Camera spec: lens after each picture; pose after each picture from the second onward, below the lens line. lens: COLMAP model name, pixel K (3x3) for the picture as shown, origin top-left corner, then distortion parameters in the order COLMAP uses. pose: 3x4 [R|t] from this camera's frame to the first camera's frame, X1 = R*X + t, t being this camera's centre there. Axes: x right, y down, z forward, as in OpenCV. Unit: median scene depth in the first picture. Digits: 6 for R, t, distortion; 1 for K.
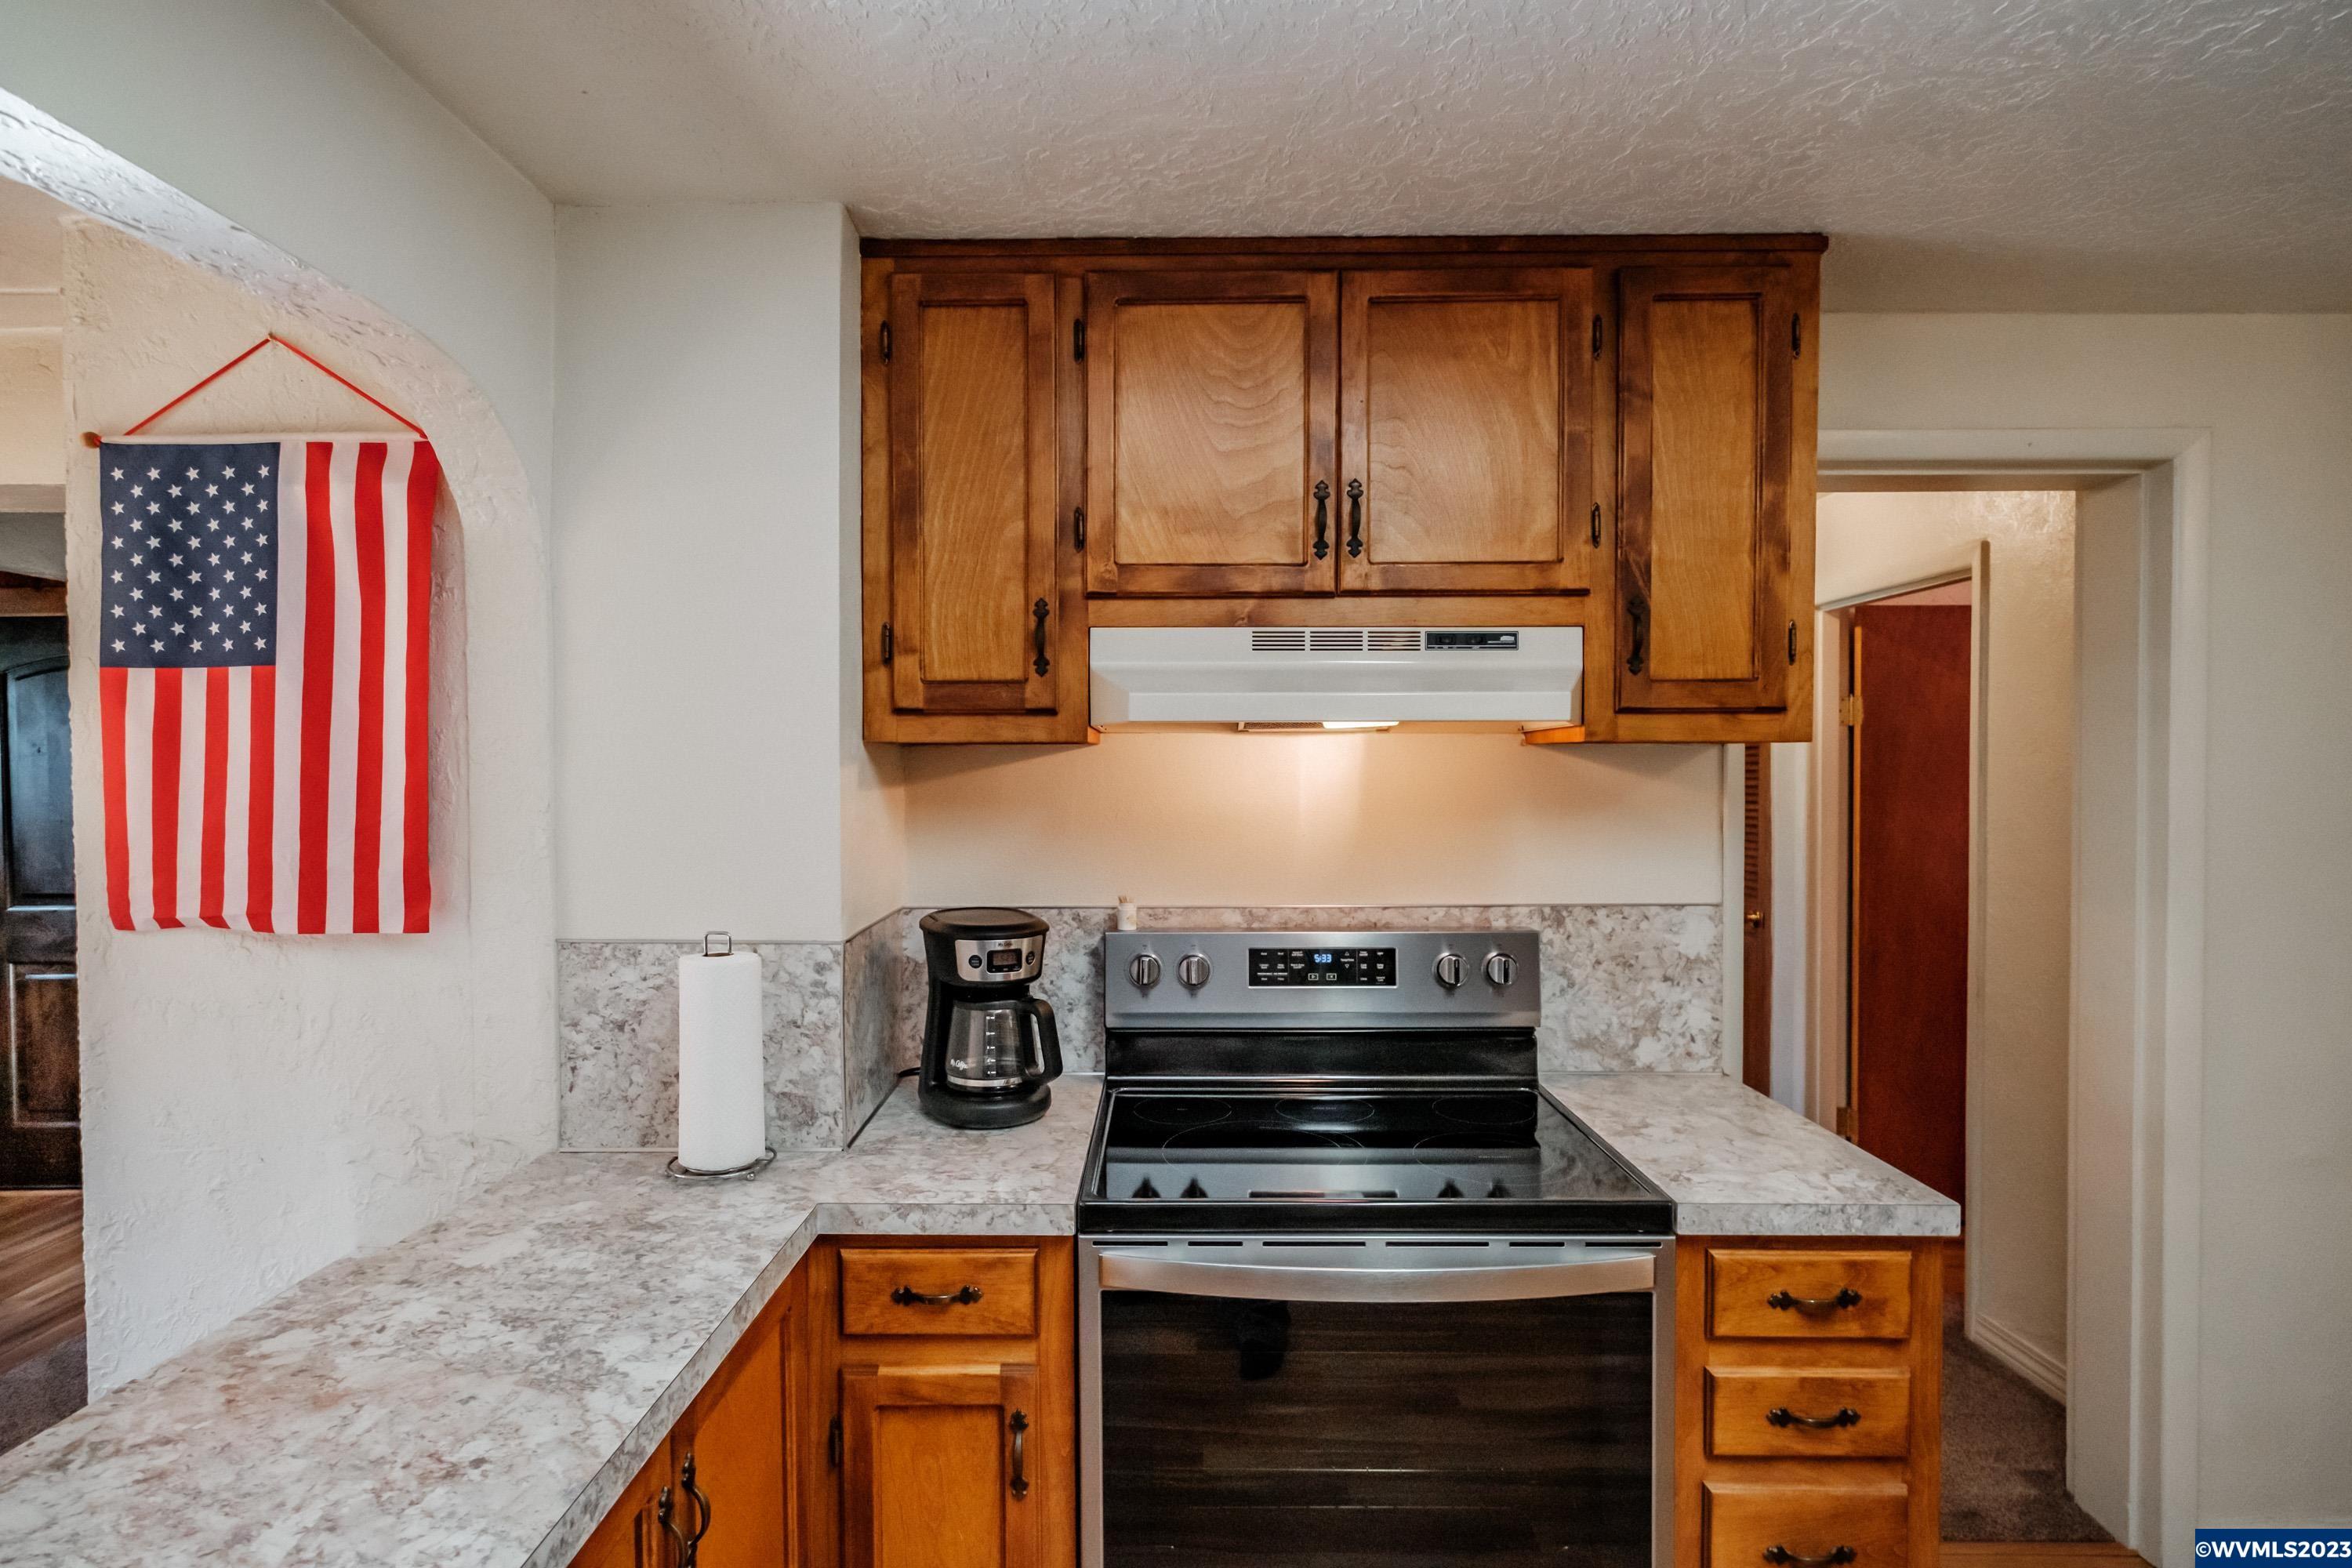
lens RADIAL K [[1191.3, 0, 1172.4], [0, 1191.3, 781.1], [0, 0, 1]] dist [0.000003, 0.000249]
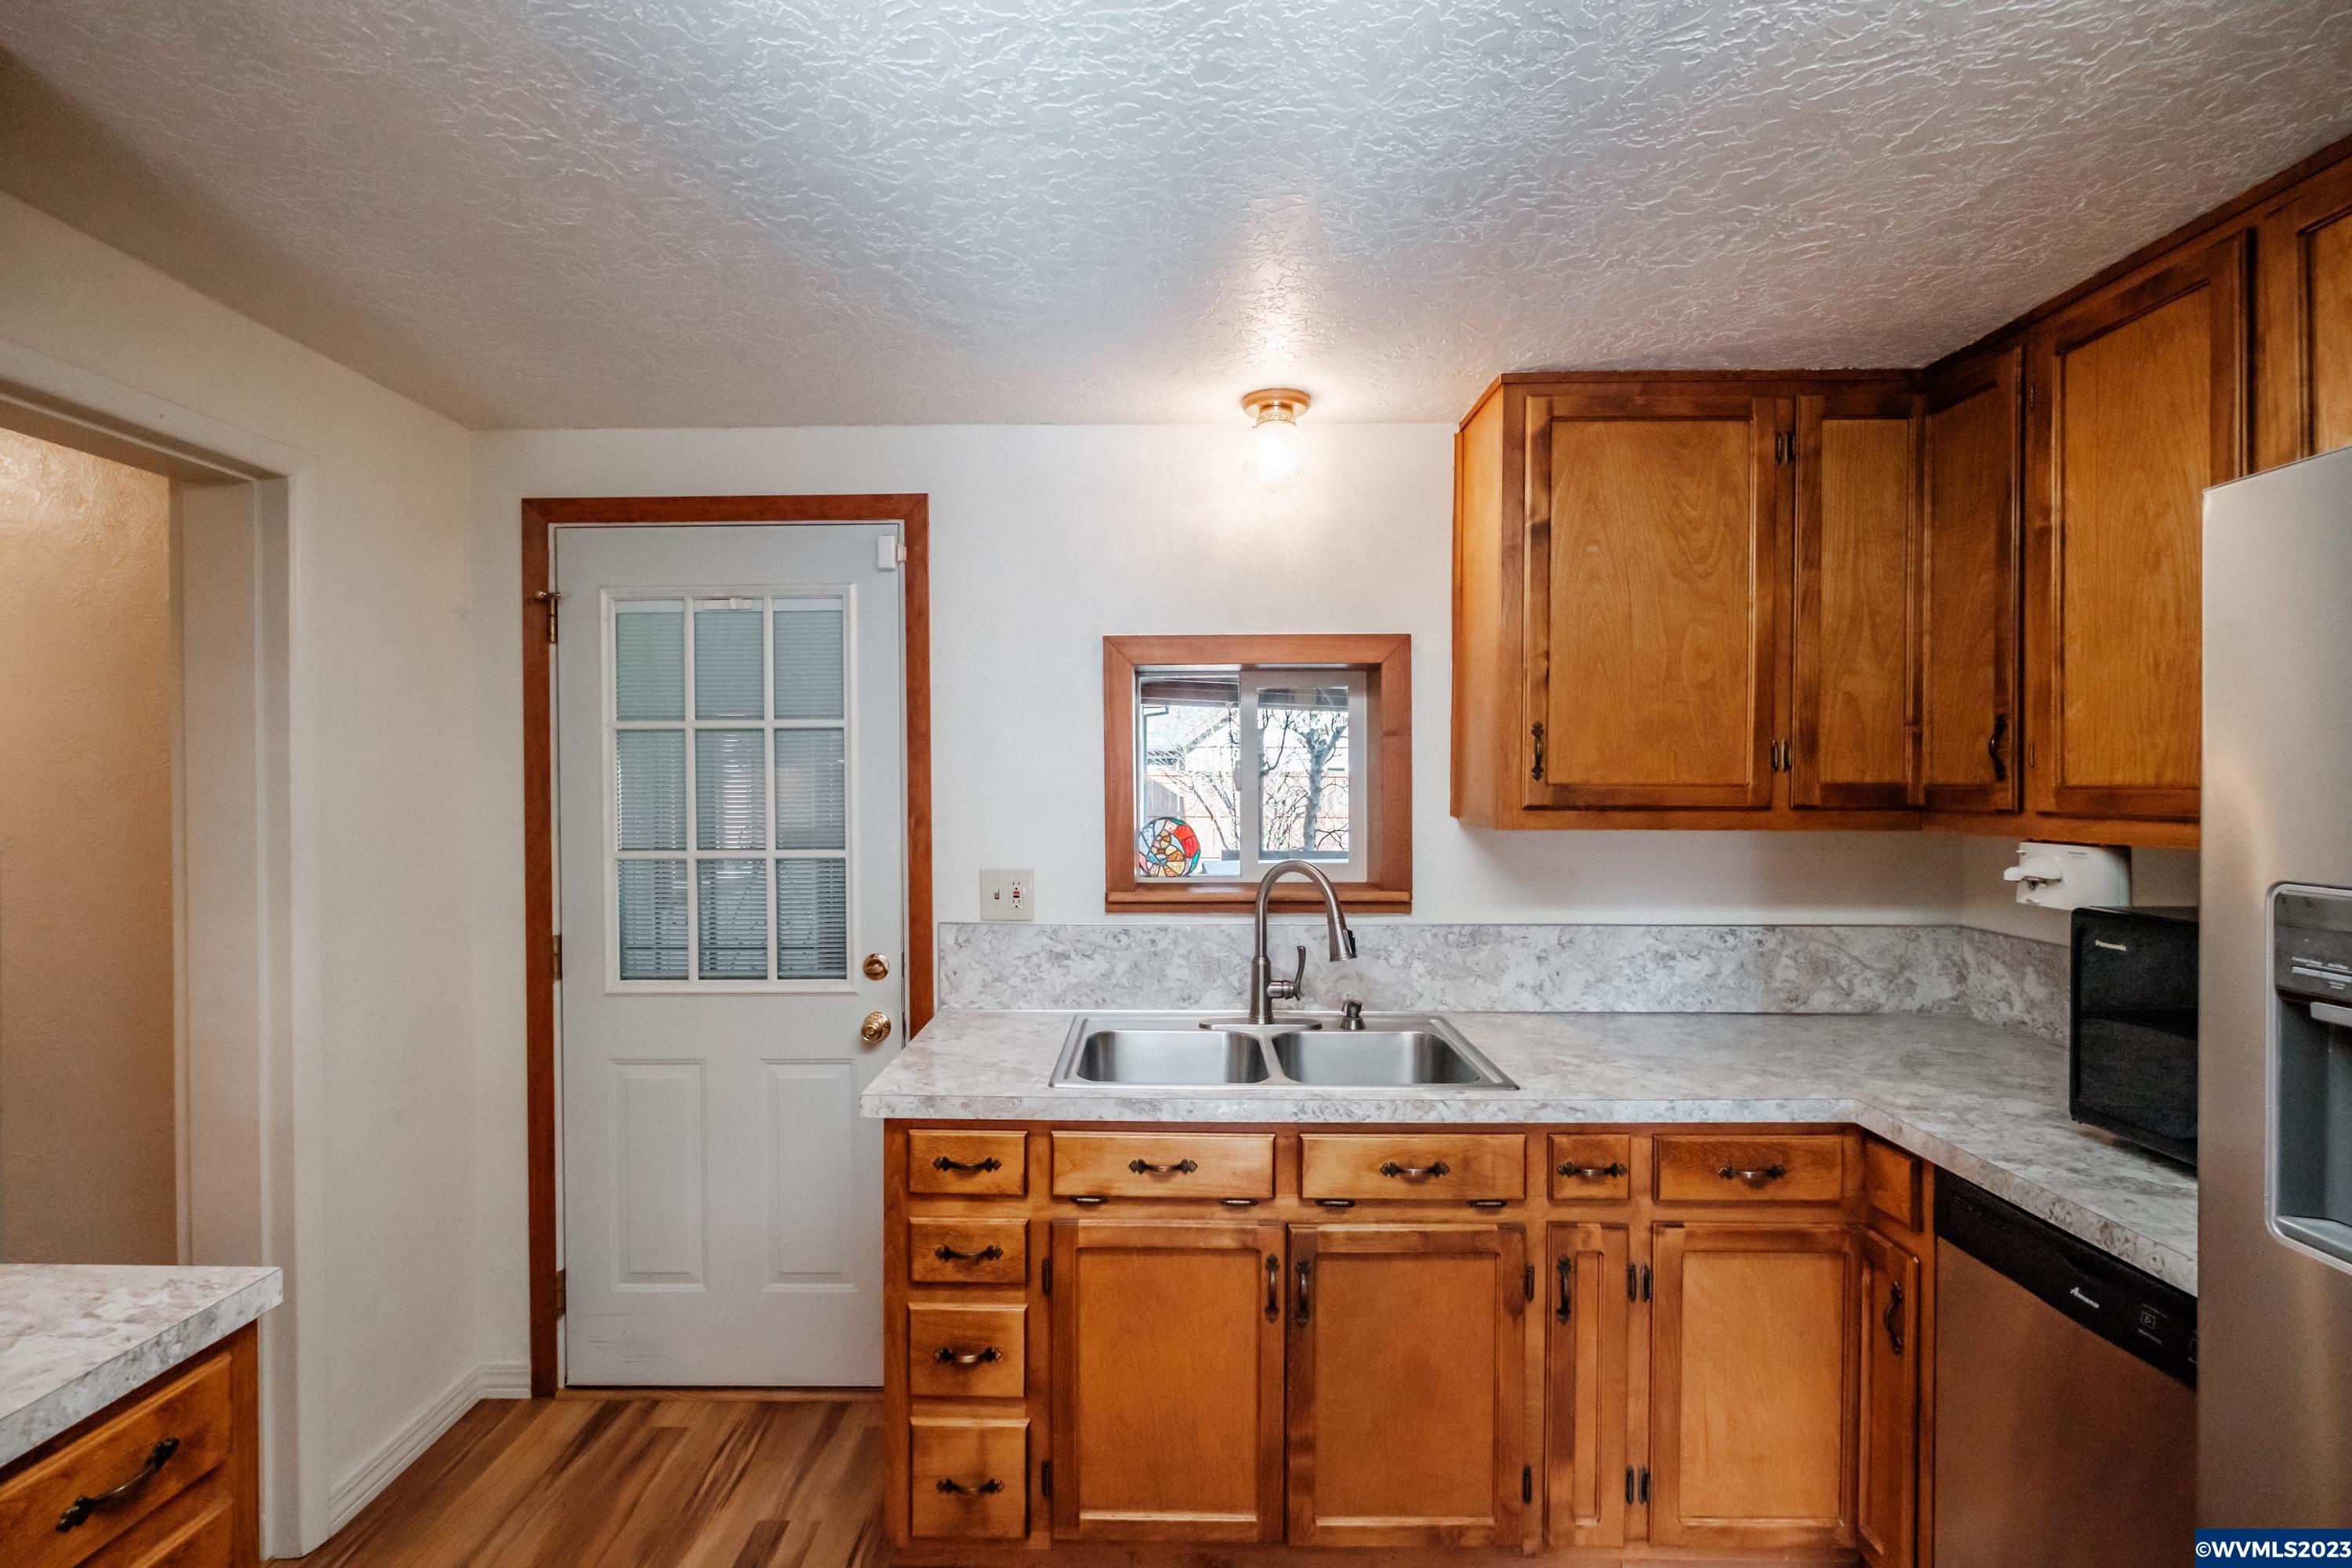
lens RADIAL K [[1077.7, 0, 1165.5], [0, 1077.7, 780.3], [0, 0, 1]] dist [-0.004215, -0.000414]
pose [[0.013109, 0.003061, 0.999909, -0.120803], [0.010644, 0.999938, -0.003200, 0.006607], [-0.999857, 0.010685, 0.013075, 0.335566]]
